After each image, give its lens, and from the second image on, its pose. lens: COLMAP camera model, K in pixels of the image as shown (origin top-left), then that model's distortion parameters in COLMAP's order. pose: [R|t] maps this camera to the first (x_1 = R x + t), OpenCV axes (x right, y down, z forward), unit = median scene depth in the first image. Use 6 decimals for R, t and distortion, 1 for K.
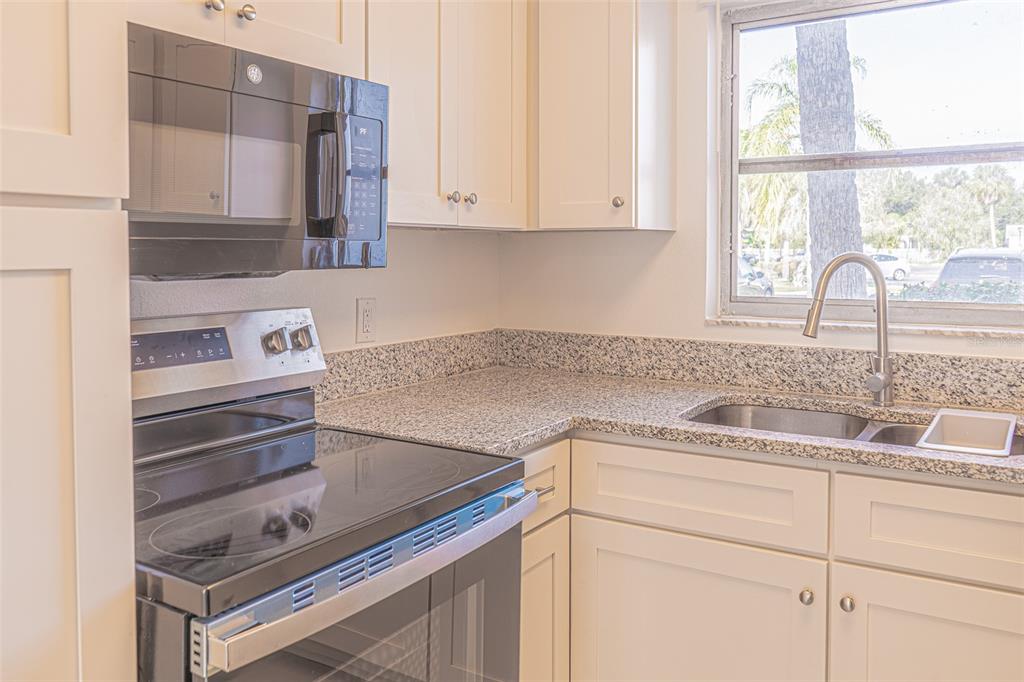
lens RADIAL K [[851.8, 0, 511.7], [0, 851.8, 274.6], [0, 0, 1]] dist [0.007681, 0.005996]
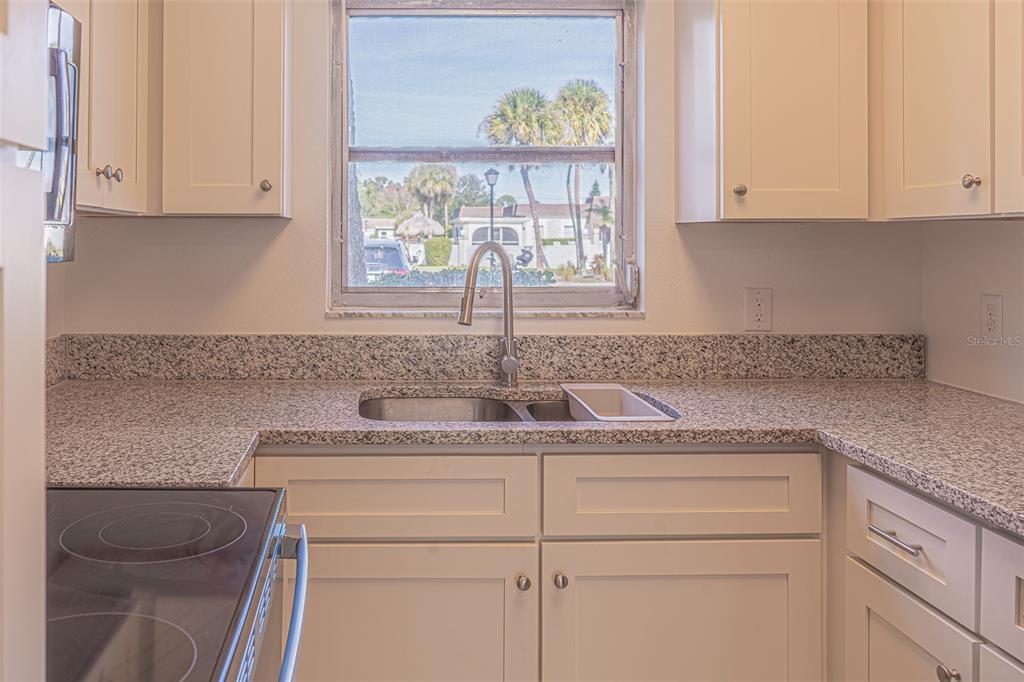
lens RADIAL K [[873.5, 0, 403.4], [0, 873.5, 233.8], [0, 0, 1]] dist [0.003027, 0.002222]
pose [[0.837644, 0.006098, 0.546183, -0.258450], [0.012968, 0.999434, -0.031046, -0.003734], [-0.546063, 0.033088, 0.837091, 0.149493]]
